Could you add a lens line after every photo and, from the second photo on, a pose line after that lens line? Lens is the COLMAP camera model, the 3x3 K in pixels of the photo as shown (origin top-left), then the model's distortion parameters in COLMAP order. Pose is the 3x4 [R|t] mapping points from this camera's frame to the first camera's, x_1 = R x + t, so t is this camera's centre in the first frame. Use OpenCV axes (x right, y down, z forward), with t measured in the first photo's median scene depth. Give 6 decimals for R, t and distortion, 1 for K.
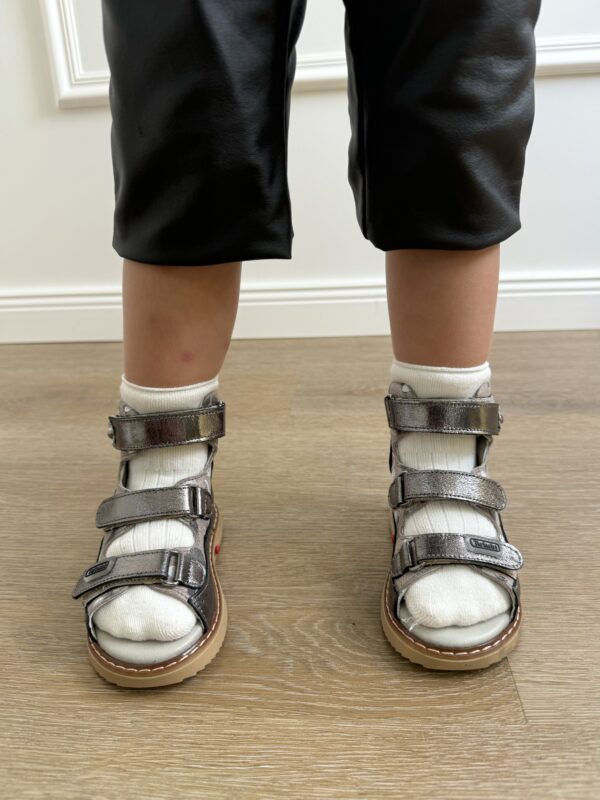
lens RADIAL K [[572.0, 0, 302.7], [0, 572.0, 395.0], [0, 0, 1]] dist [0.004351, -0.037691]
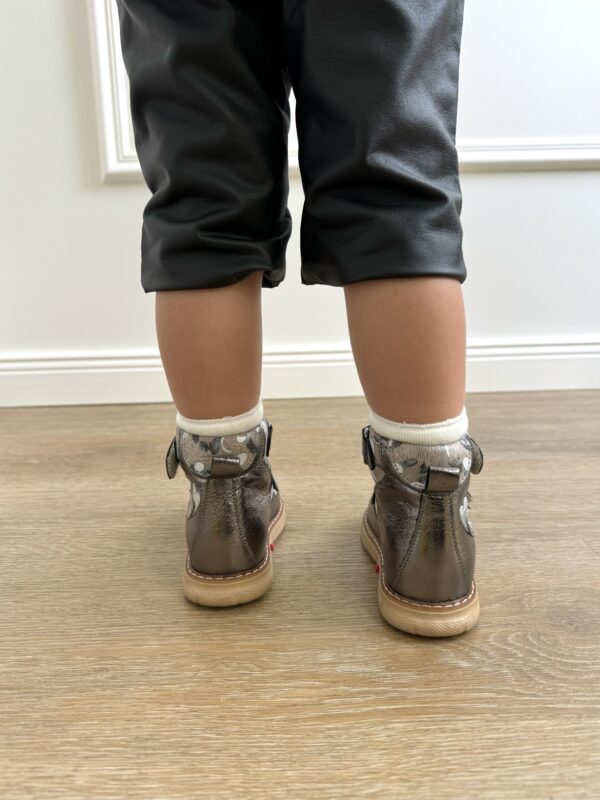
lens RADIAL K [[566.1, 0, 298.2], [0, 566.1, 399.7], [0, 0, 1]] dist [-0.029890, 0.004642]
pose [[0.995272, -0.005207, 0.096990, -0.252583], [0.017833, 0.991384, -0.129768, 0.054791], [-0.095478, 0.130884, 0.986789, -0.010132]]
